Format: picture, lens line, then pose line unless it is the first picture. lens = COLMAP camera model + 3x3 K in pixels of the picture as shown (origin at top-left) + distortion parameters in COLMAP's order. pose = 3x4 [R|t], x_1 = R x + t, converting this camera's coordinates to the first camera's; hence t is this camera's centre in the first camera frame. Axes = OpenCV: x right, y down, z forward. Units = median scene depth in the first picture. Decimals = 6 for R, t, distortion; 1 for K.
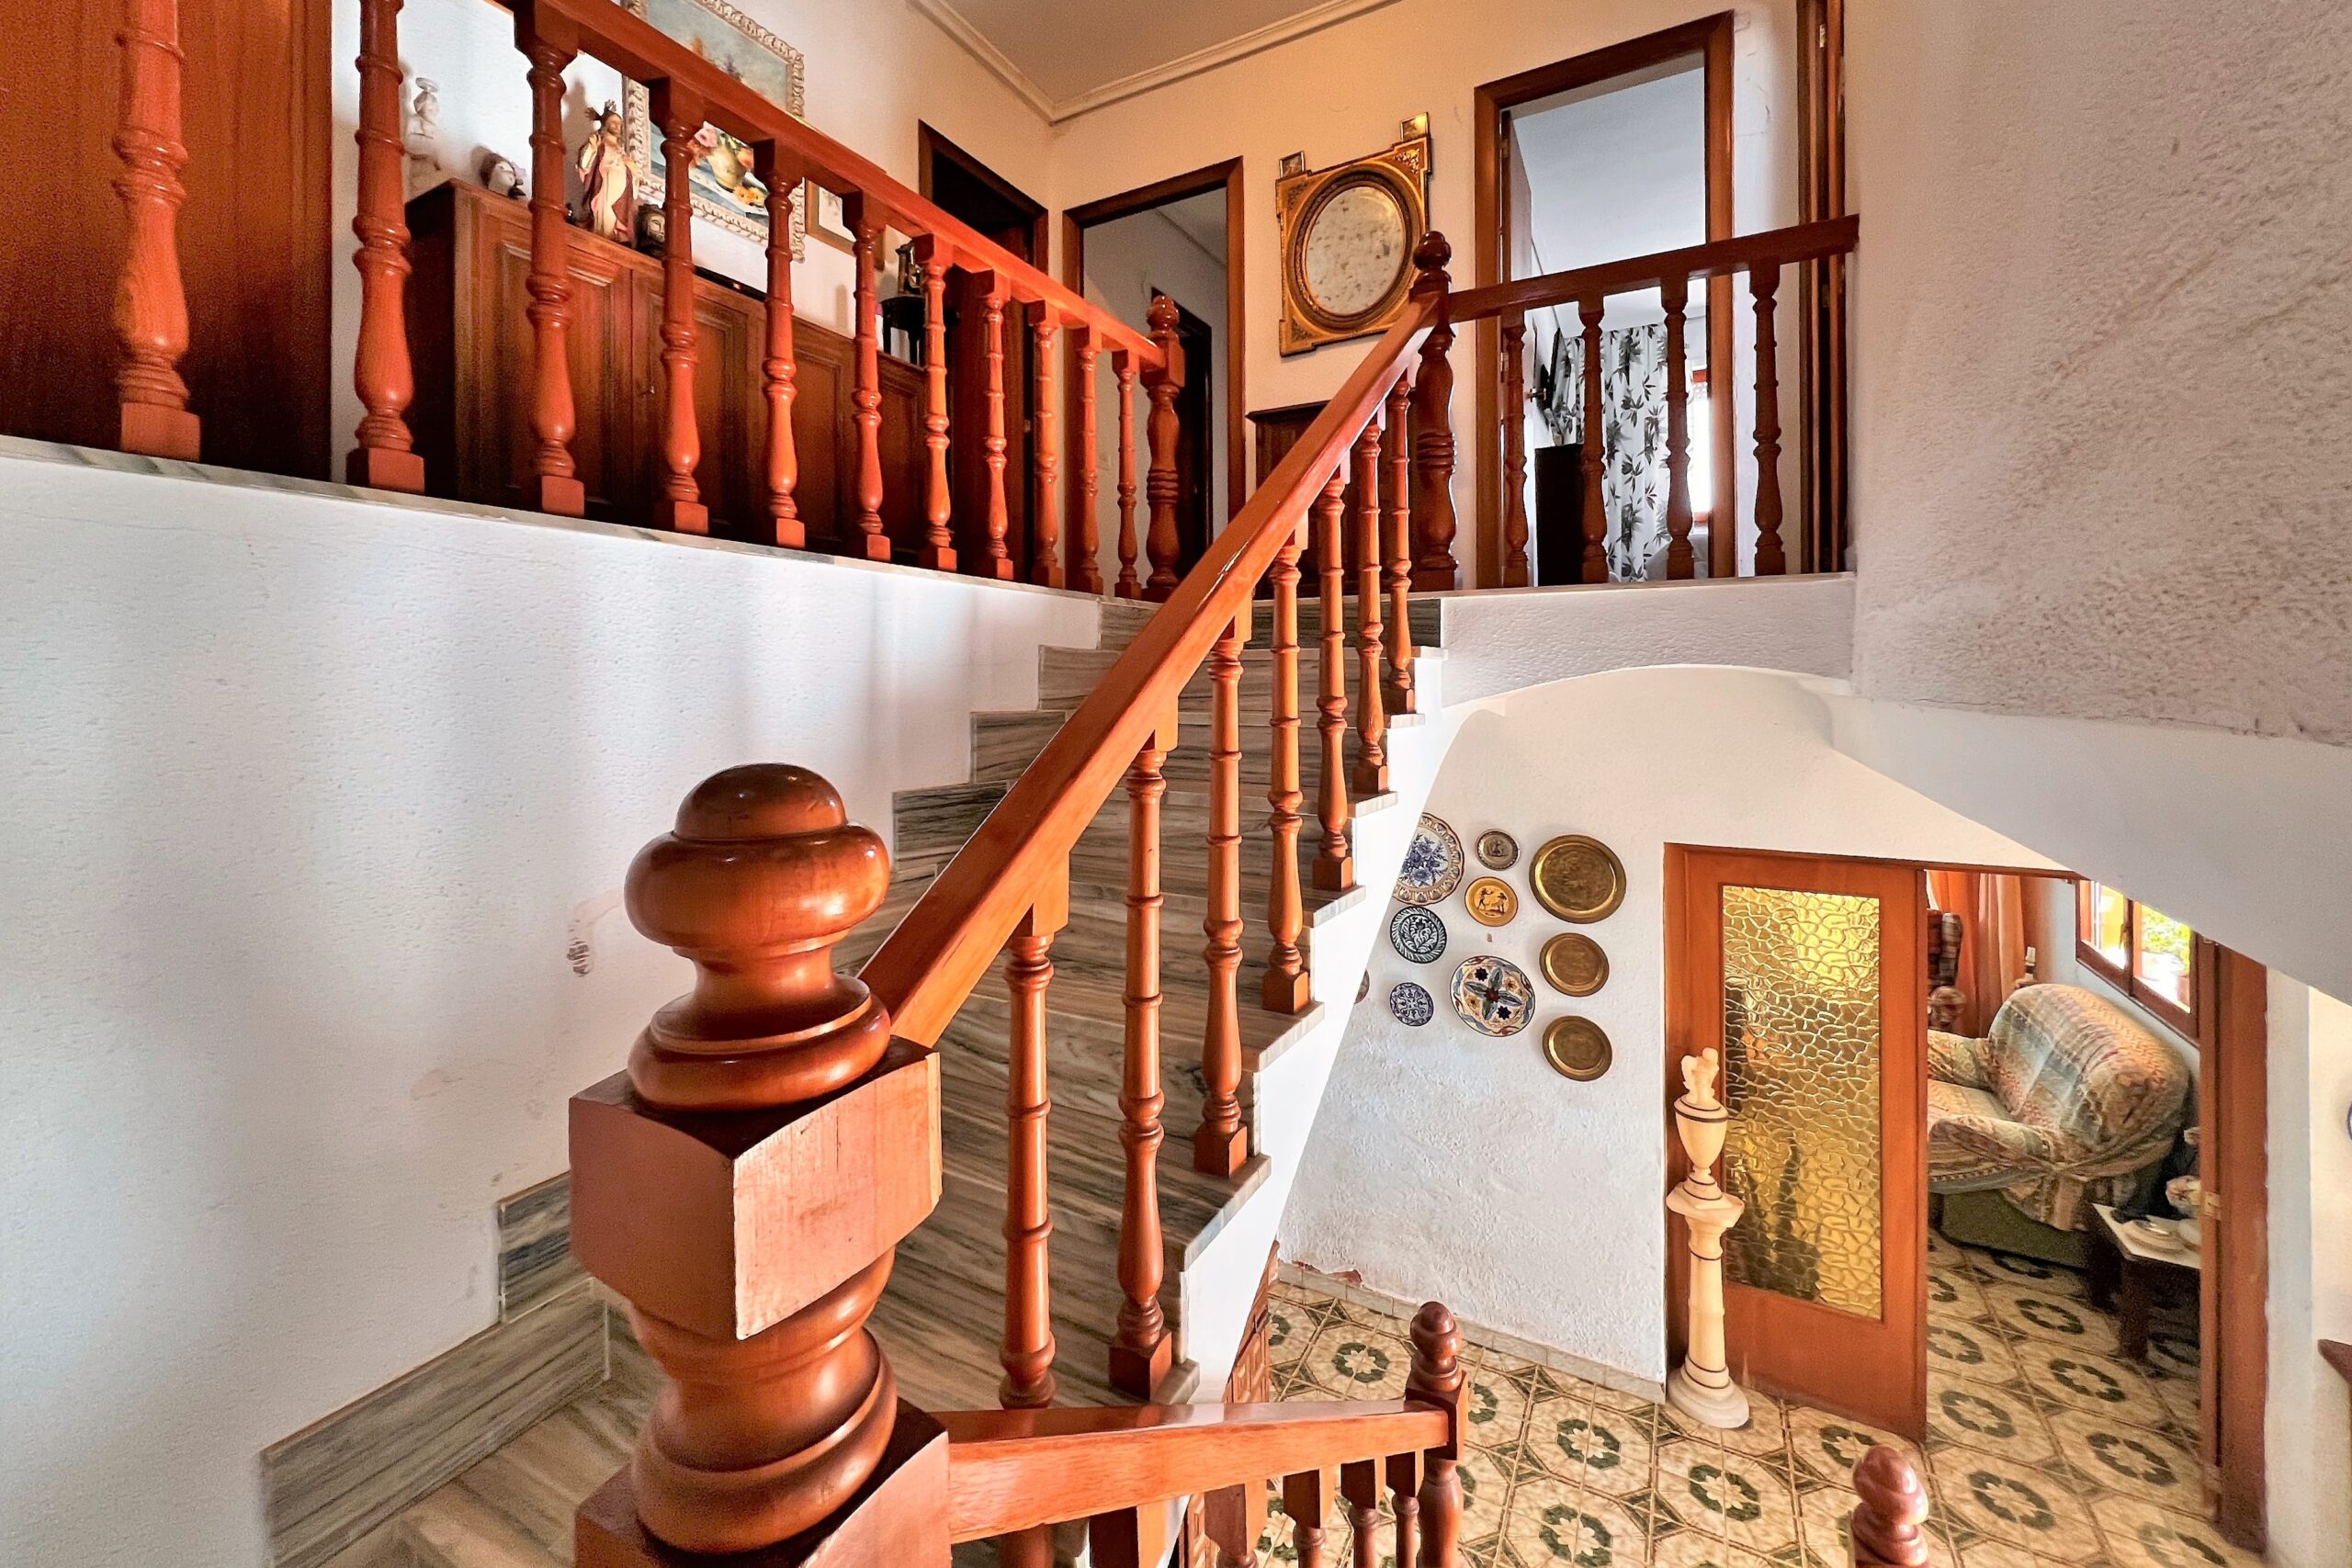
lens RADIAL K [[961.8, 0, 1159.3], [0, 961.8, 678.2], [0, 0, 1]] dist [-0.000595, -0.000198]
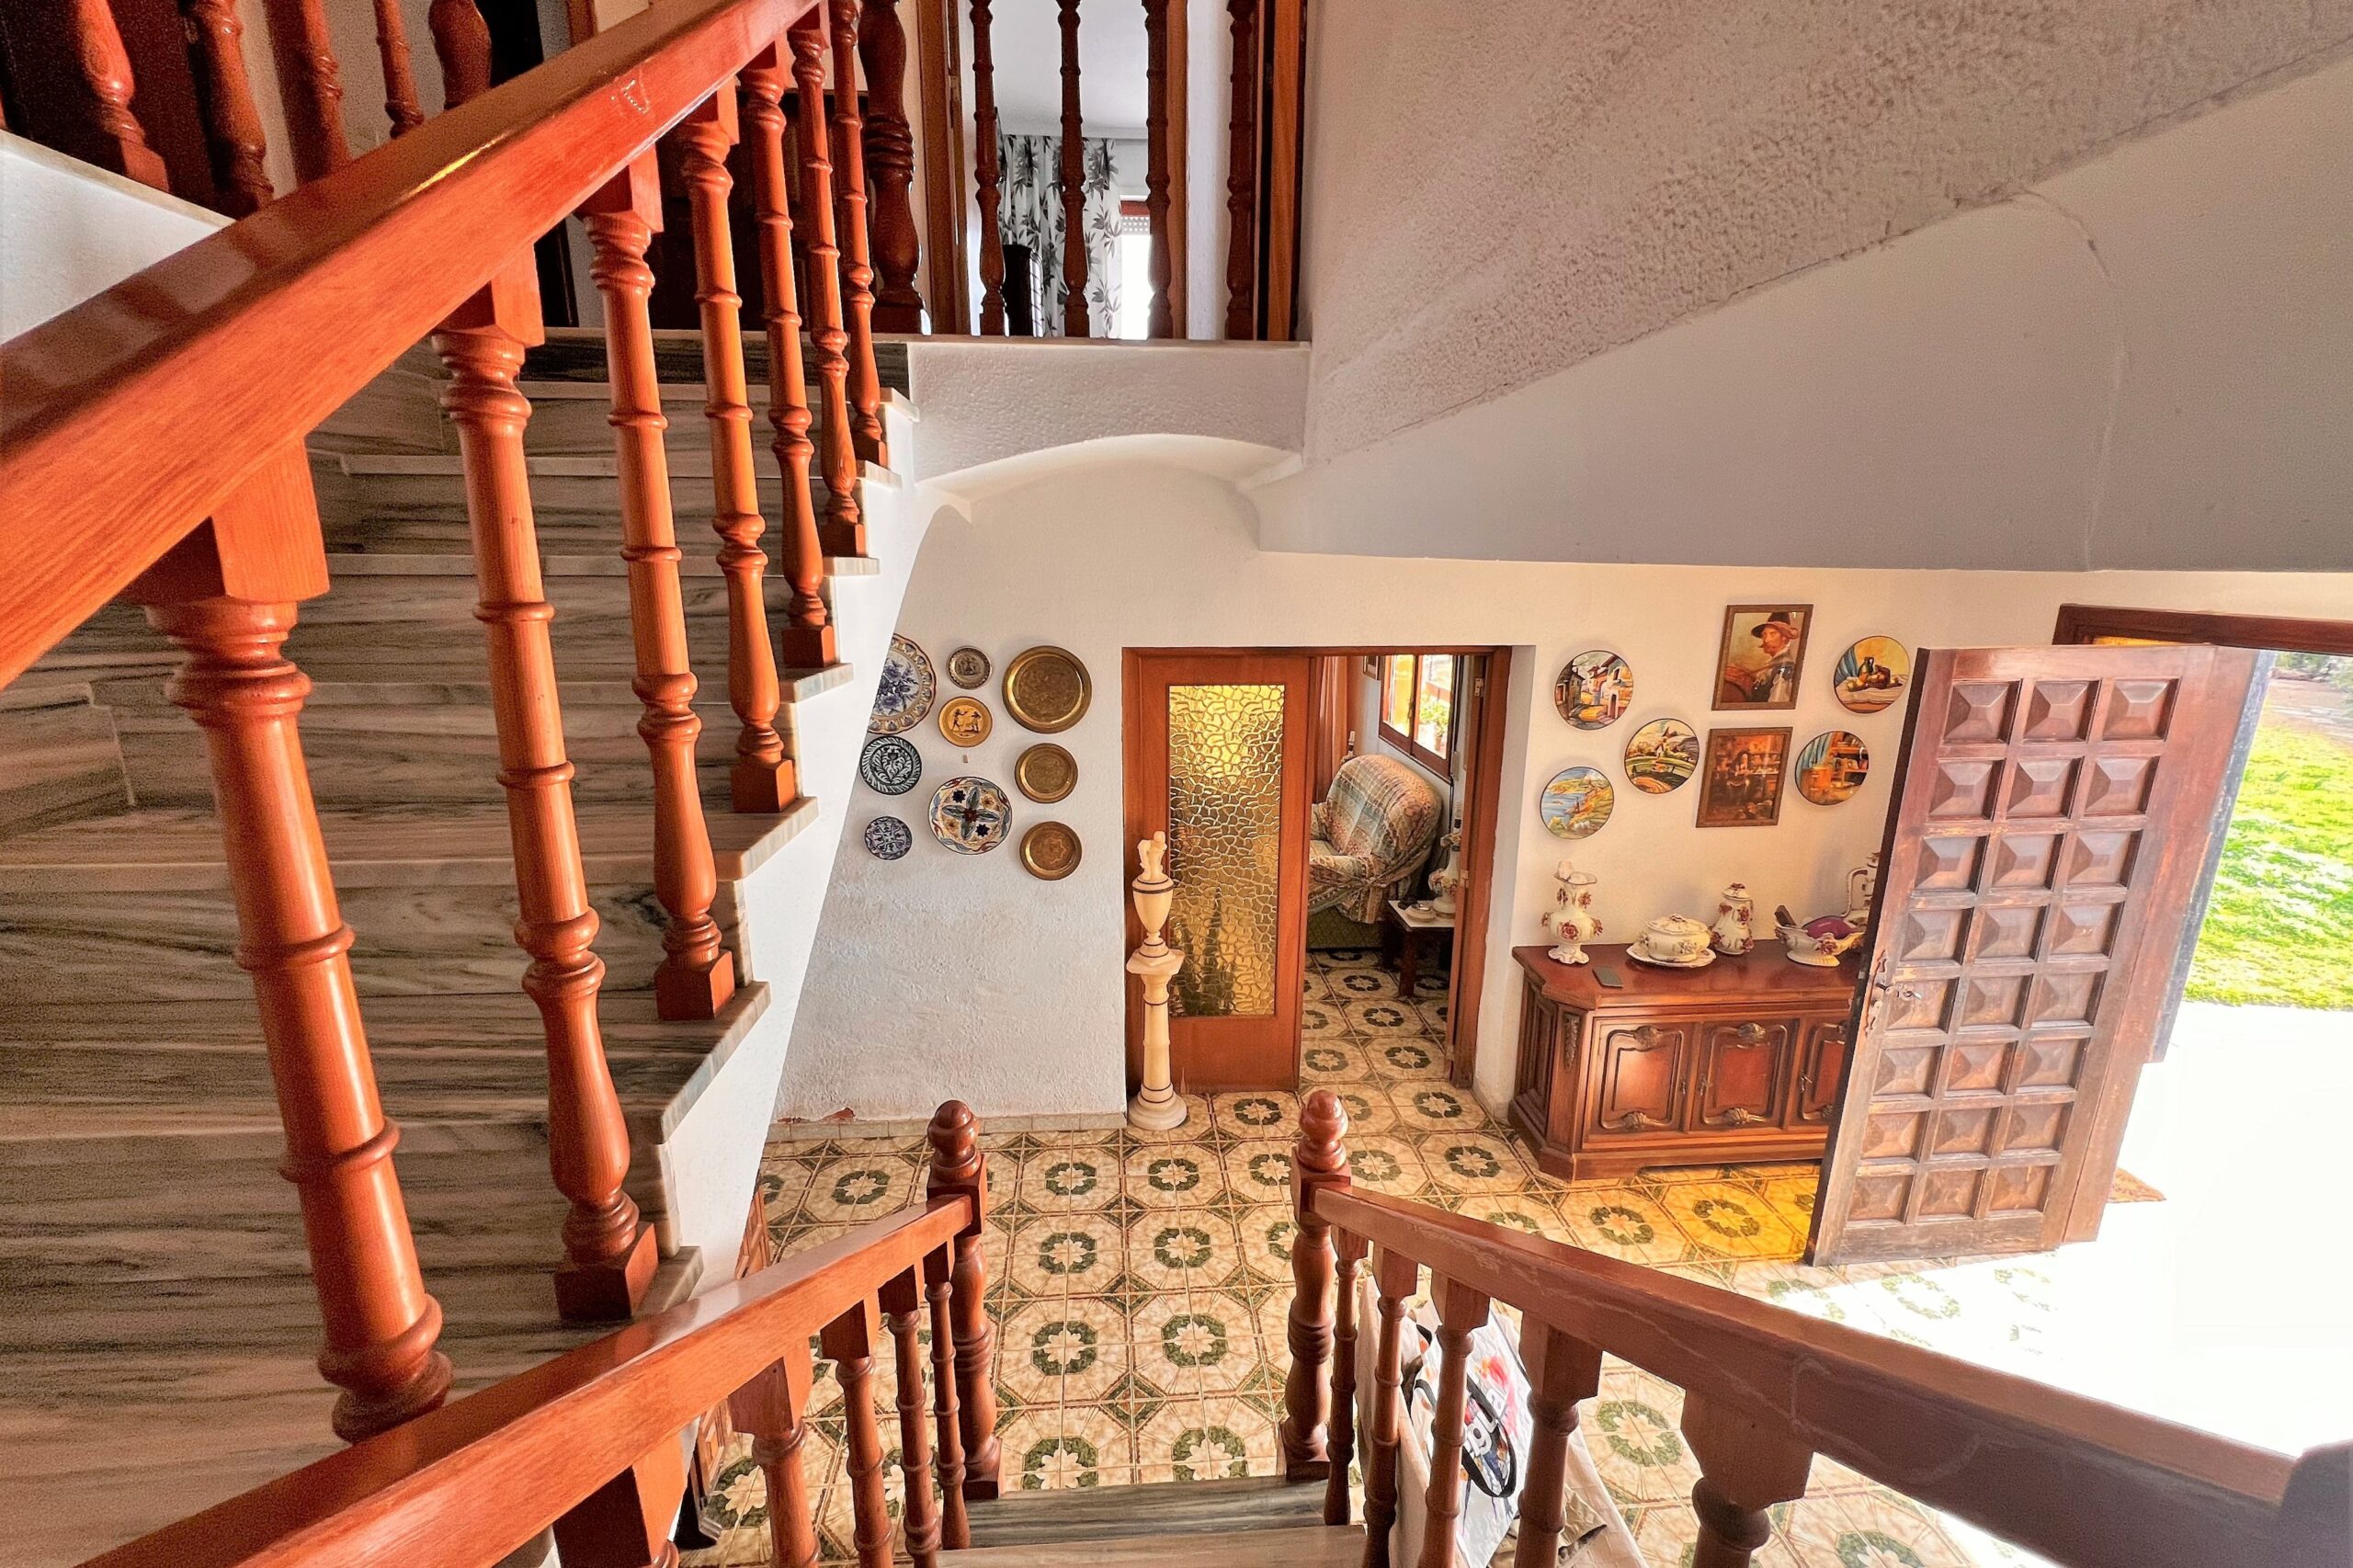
lens RADIAL K [[945.0, 0, 1173.1], [0, 945.0, 784.2], [0, 0, 1]] dist [-0.001089, 0.000114]
pose [[0.831761, -0.120713, 0.541851, -0.002955], [-0.008216, 0.973288, 0.229439, 0.084354], [-0.555074, -0.195290, 0.808551, 0.120009]]
